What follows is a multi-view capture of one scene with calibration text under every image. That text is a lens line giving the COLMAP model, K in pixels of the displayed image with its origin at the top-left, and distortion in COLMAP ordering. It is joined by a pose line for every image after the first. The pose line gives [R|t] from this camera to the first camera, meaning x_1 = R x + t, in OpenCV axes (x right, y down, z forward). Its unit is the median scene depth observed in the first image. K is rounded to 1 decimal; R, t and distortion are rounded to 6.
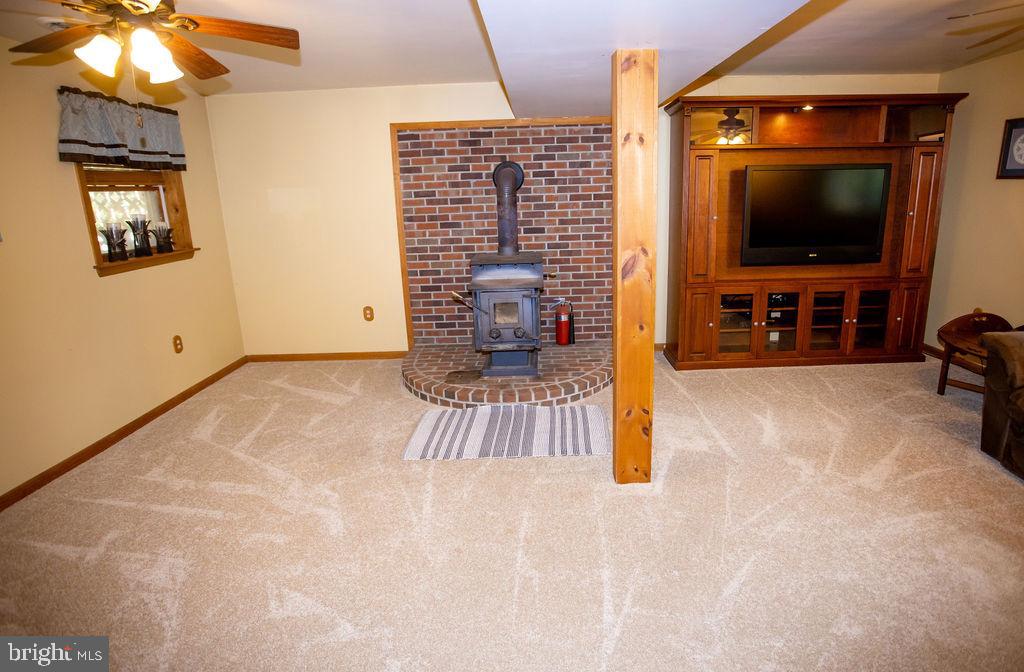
lens RADIAL K [[520.5, 0, 533.3], [0, 520.5, 314.7], [0, 0, 1]] dist [-0.070482, 0.027296]
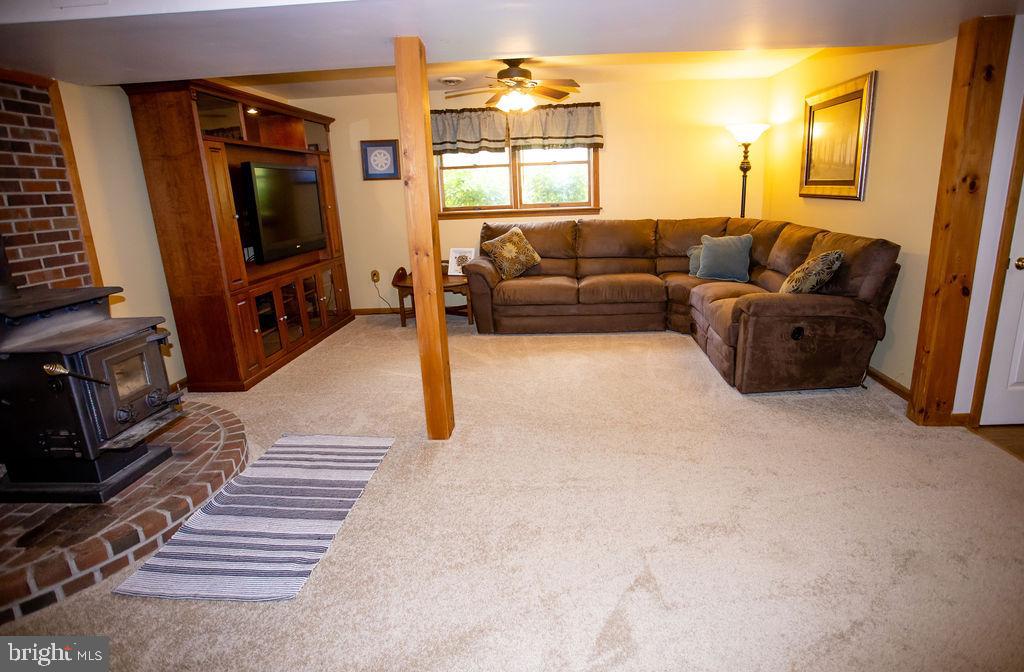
lens RADIAL K [[520.5, 0, 533.3], [0, 520.5, 314.7], [0, 0, 1]] dist [-0.070482, 0.027296]
pose [[0.042487, -0.208343, 0.977133, -0.563468], [0.277258, 0.942061, 0.188809, -0.046380], [-0.959856, 0.262895, 0.097790, 0.450330]]
